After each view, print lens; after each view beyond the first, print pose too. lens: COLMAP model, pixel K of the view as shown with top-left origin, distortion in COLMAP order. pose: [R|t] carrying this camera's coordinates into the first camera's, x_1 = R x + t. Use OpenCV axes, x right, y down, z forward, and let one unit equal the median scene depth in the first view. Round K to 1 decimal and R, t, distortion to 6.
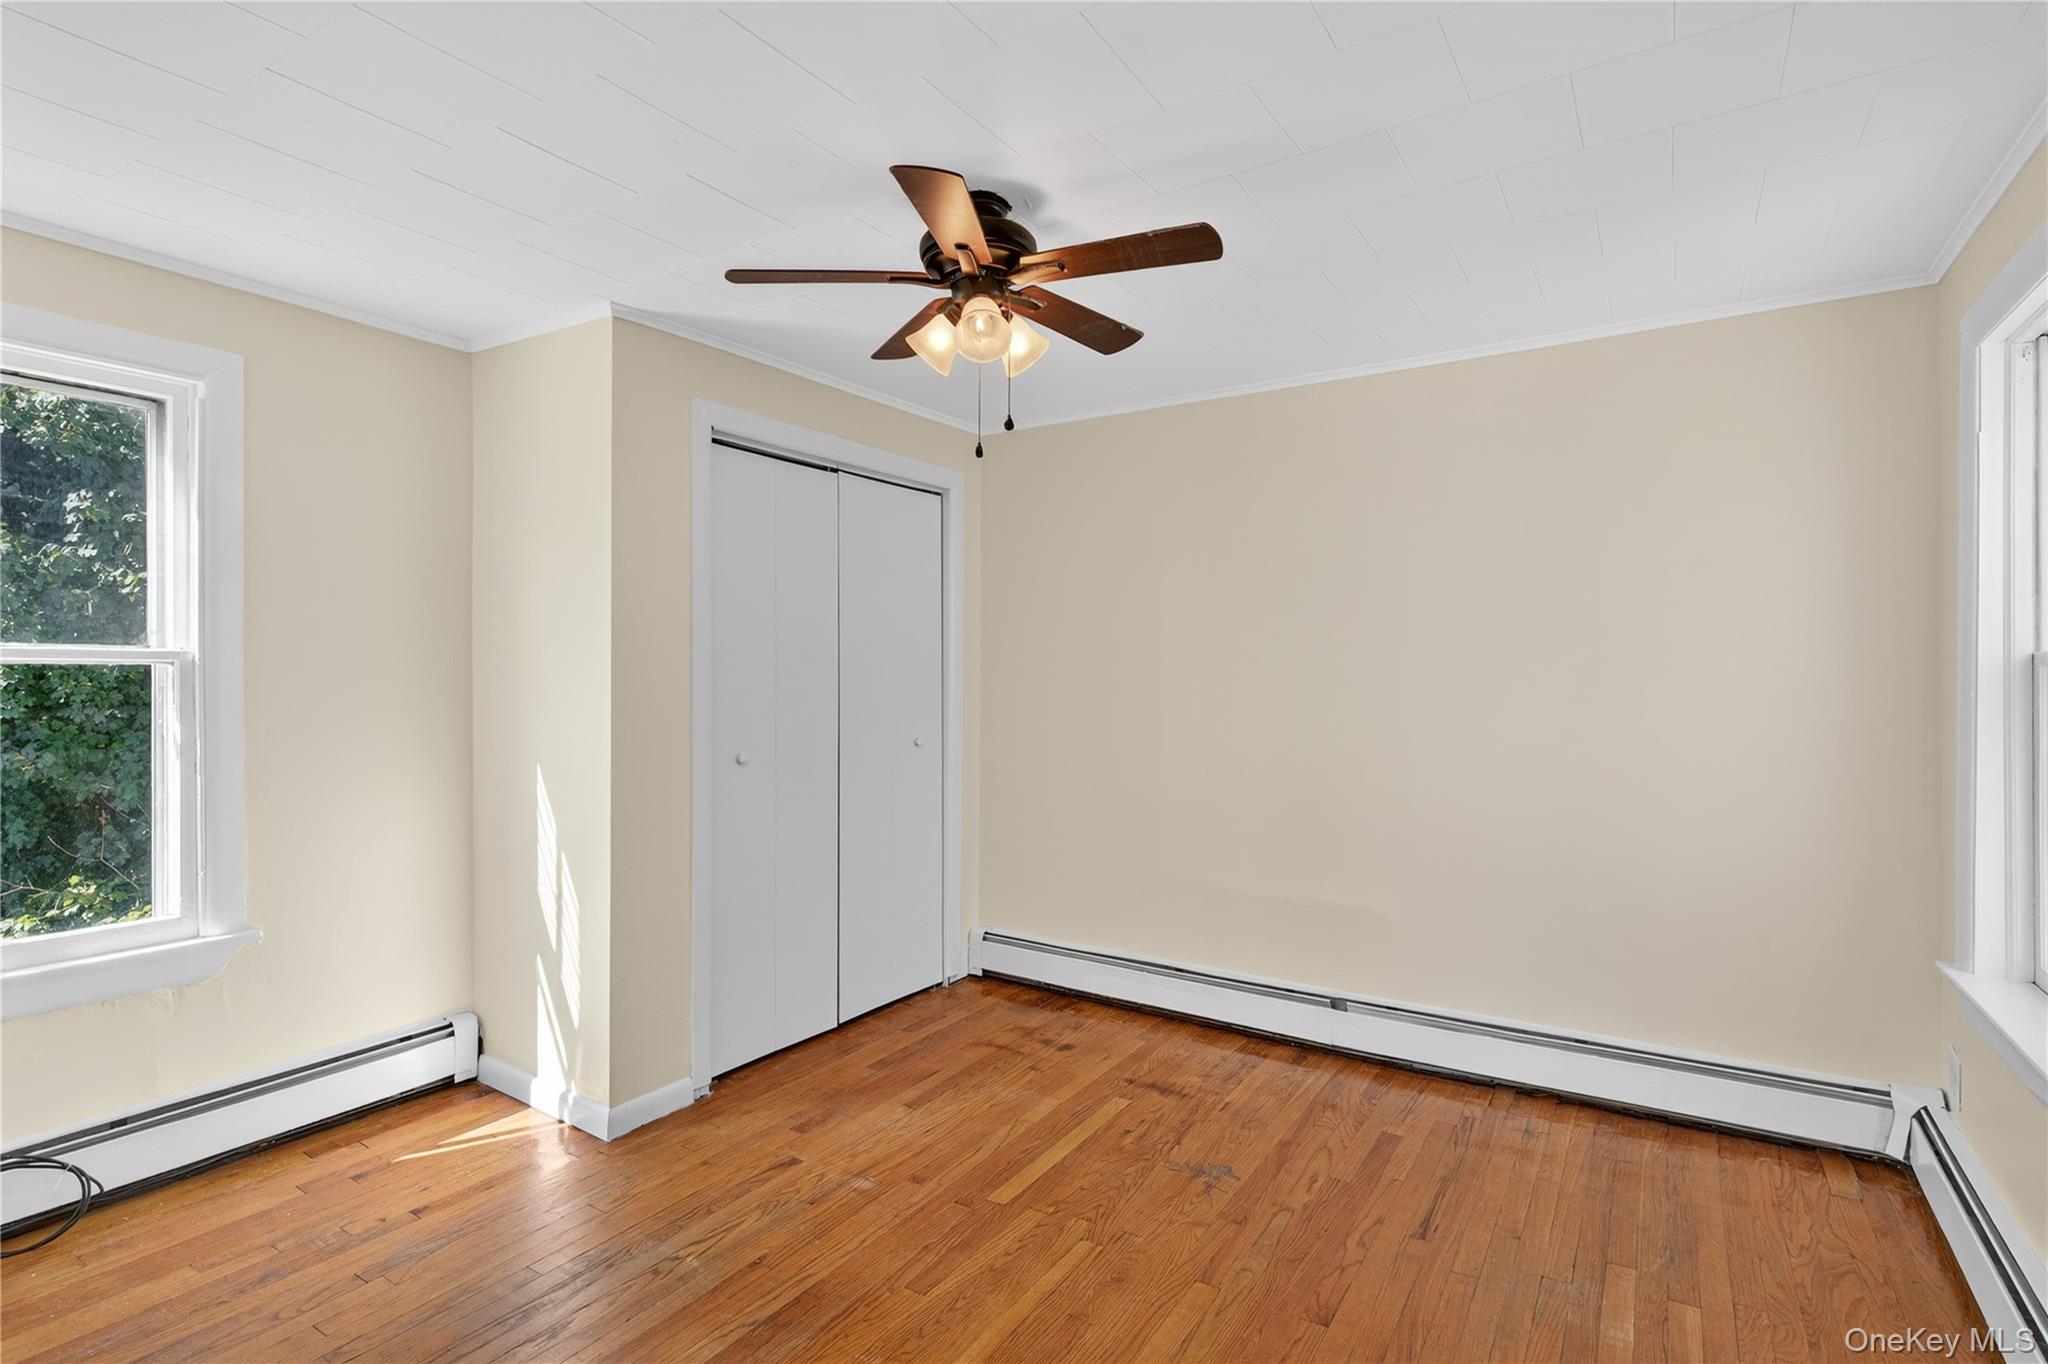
lens RADIAL K [[990.2, 0, 1024.0], [0, 990.2, 664.9], [0, 0, 1]] dist [0.002043, -0.000052]
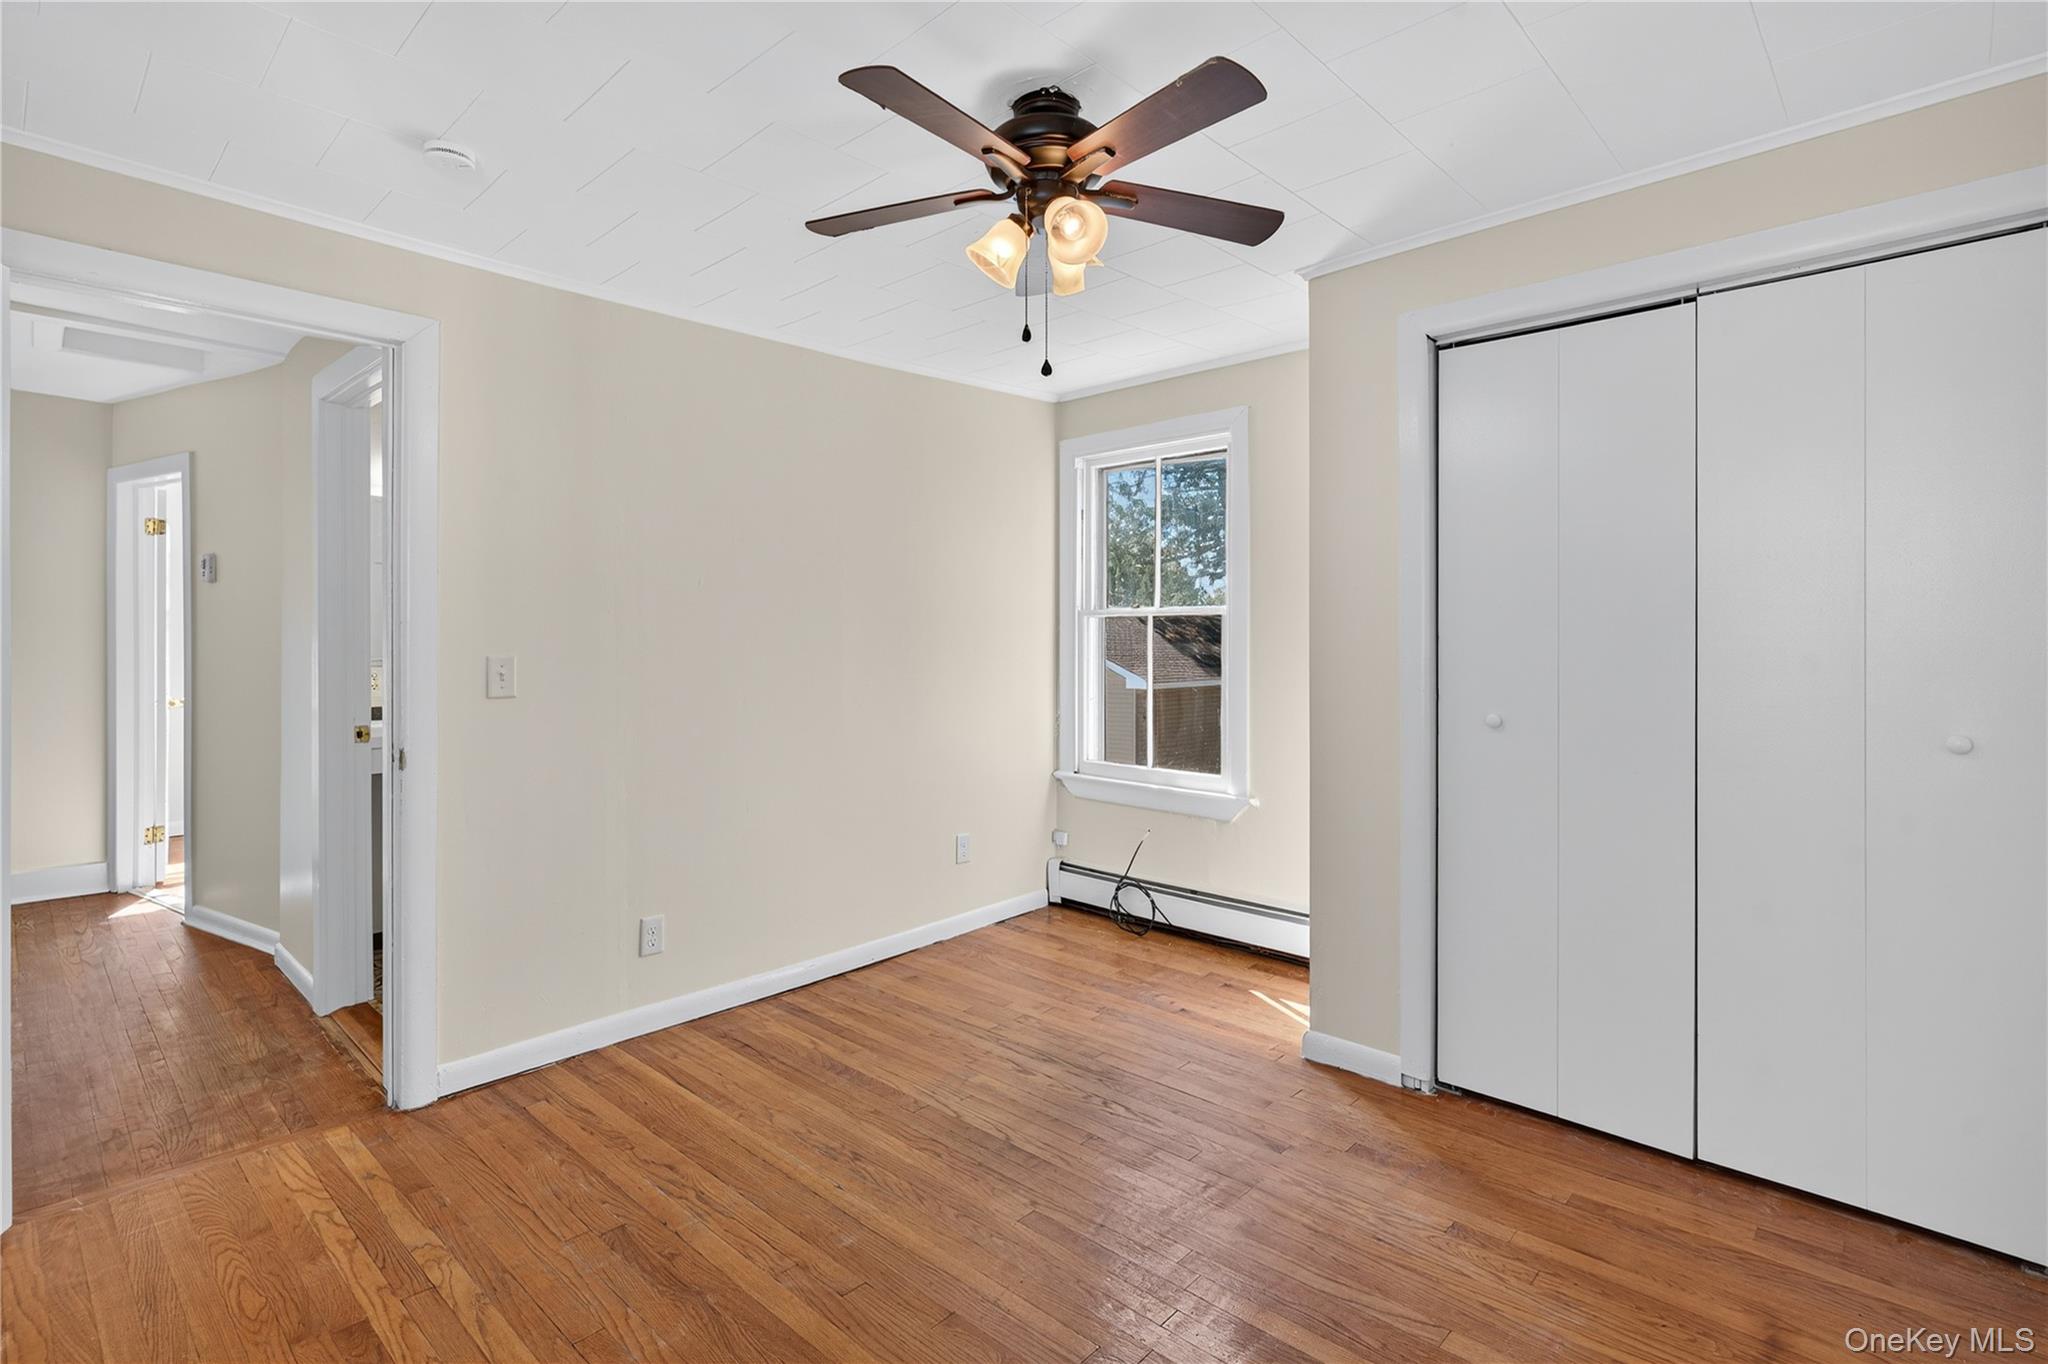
lens RADIAL K [[990.2, 0, 1024.0], [0, 990.2, 664.9], [0, 0, 1]] dist [0.002043, -0.000052]
pose [[-0.164079, 0.037686, -0.985727, 0.629183], [0.010037, 0.999282, 0.036533, 0.014094], [0.986396, -0.003899, -0.164339, 0.827796]]
